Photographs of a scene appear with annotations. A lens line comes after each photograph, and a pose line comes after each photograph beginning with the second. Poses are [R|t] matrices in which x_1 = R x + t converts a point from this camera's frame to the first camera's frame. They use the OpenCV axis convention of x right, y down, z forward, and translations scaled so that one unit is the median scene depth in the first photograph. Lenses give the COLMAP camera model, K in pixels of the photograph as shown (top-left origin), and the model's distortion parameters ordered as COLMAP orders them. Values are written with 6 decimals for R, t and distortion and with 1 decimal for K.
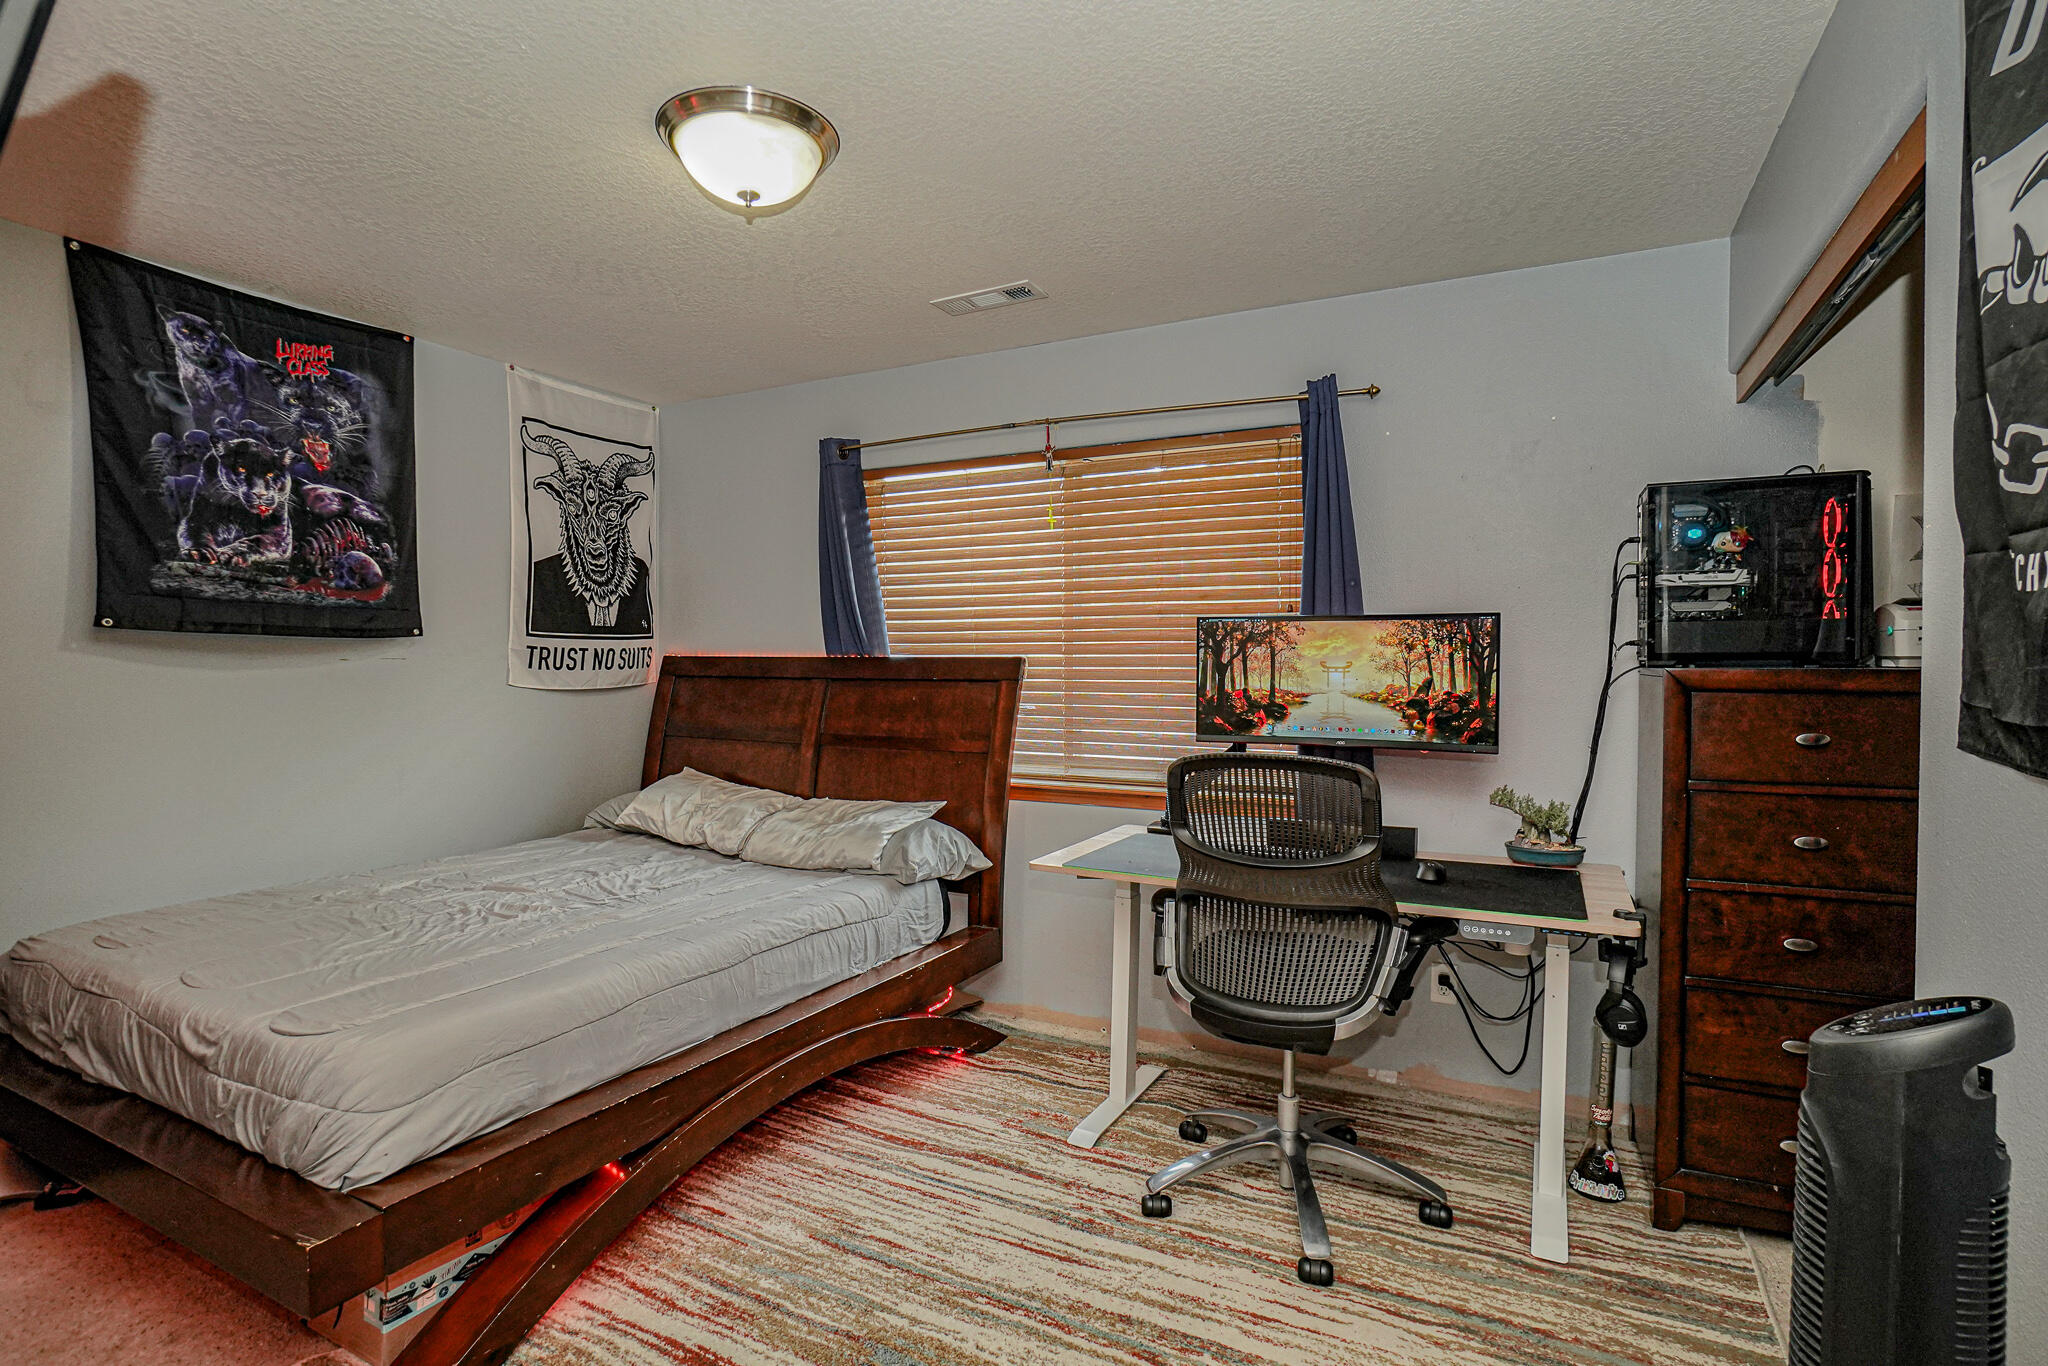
lens RADIAL K [[1009.7, 0, 1024.0], [0, 1009.7, 683.0], [0, 0, 1]] dist [-0.003609, -0.000112]
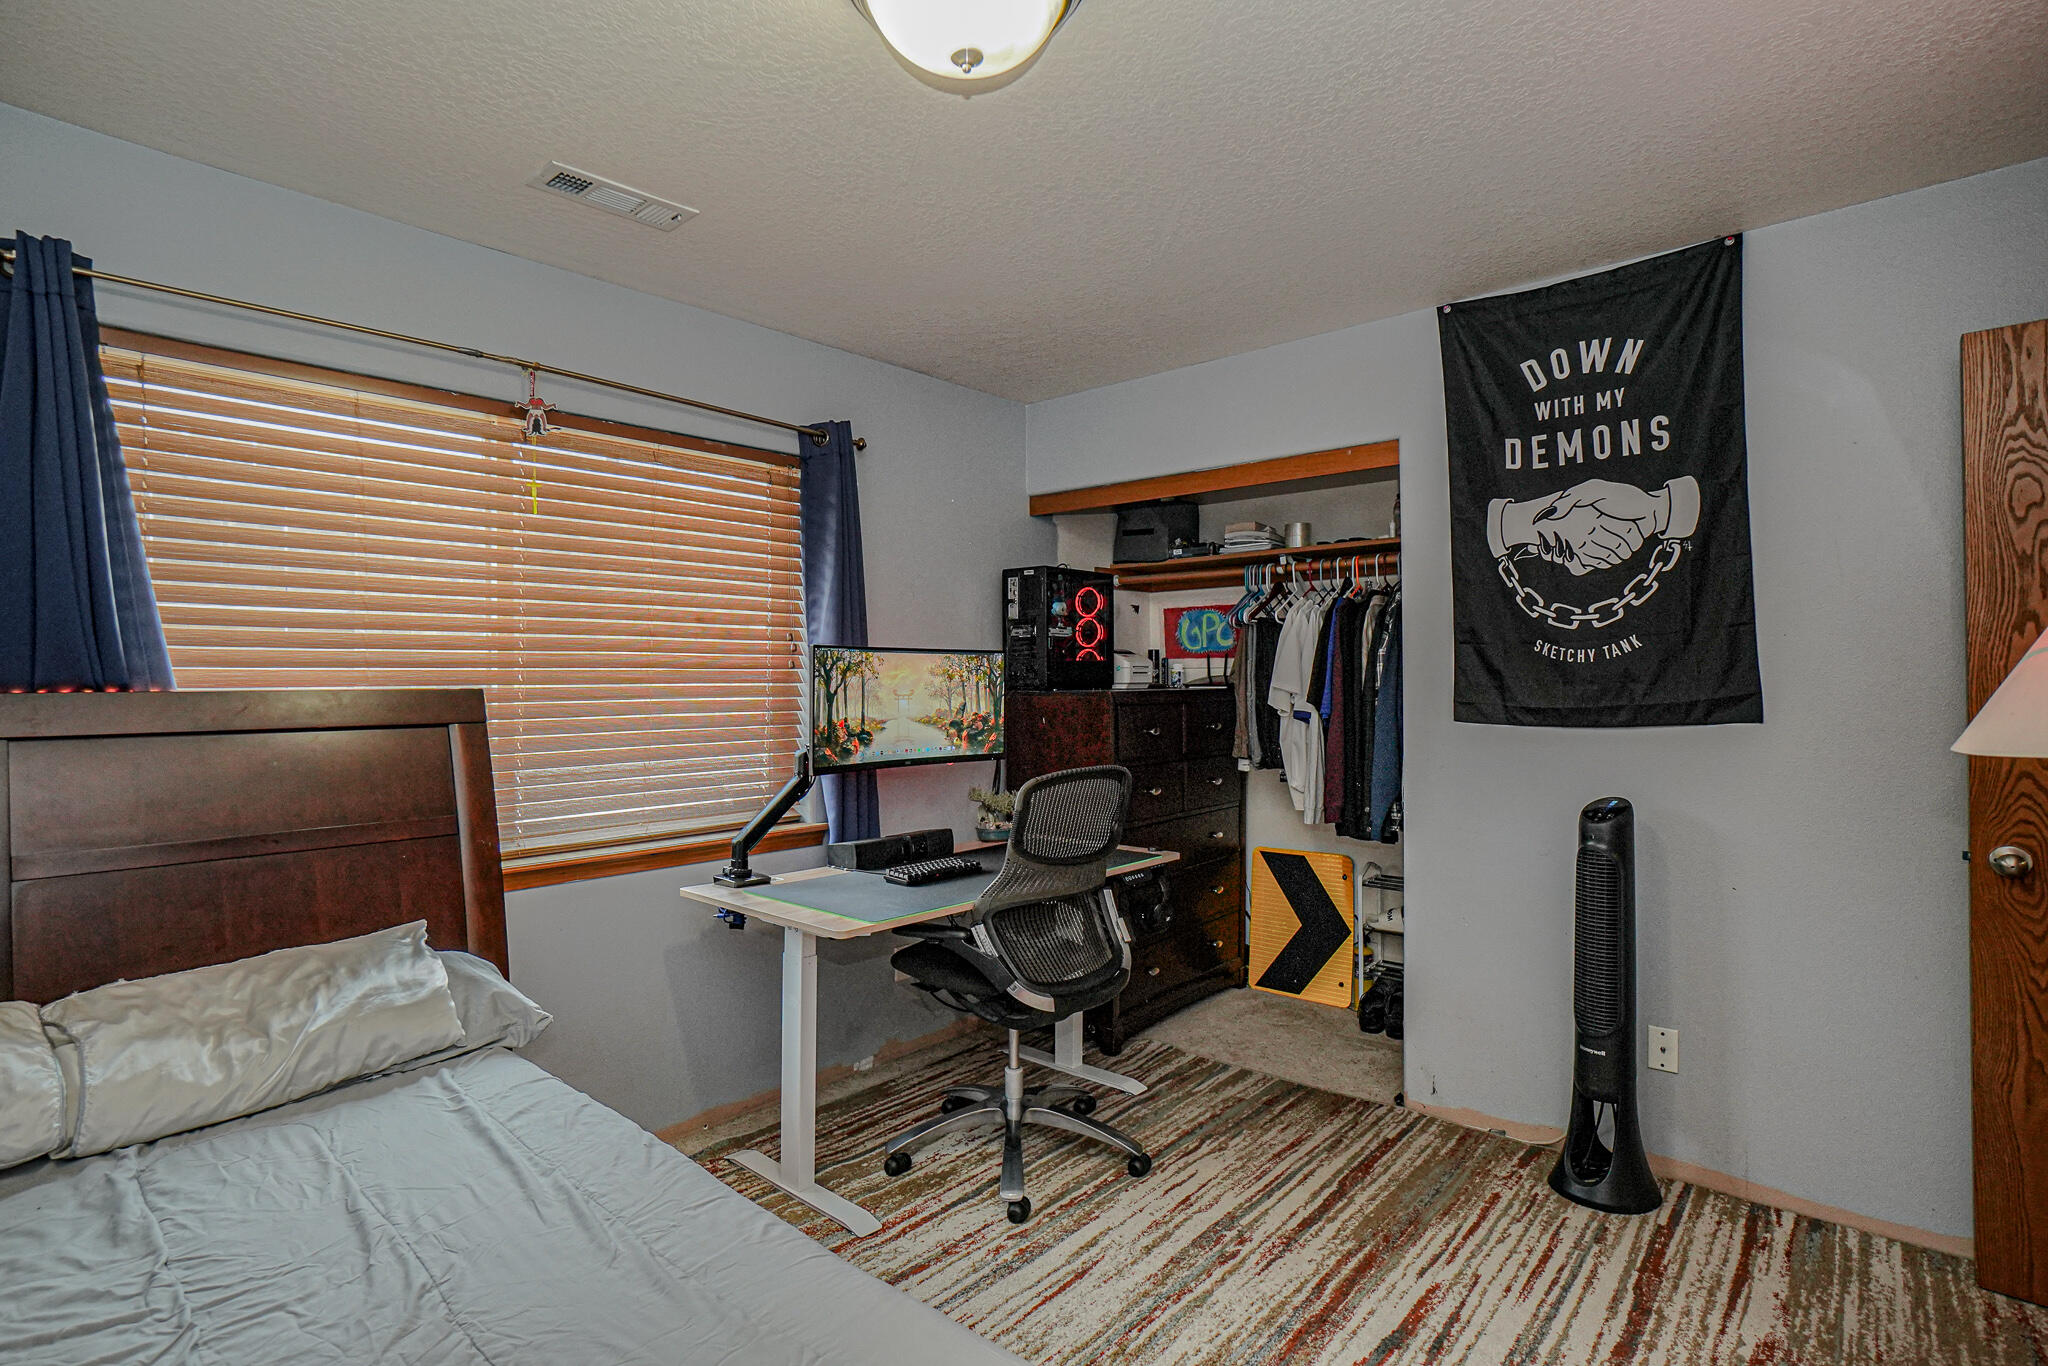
lens RADIAL K [[1013.2, 0, 1022.8], [0, 1013.2, 673.8], [0, 0, 1]] dist [-0.000274, 0.000242]
pose [[0.254151, 0.002613, 0.967161, -0.745281], [0.026320, 0.999607, -0.009617, -0.024960], [-0.966806, 0.027900, 0.253983, 0.595256]]
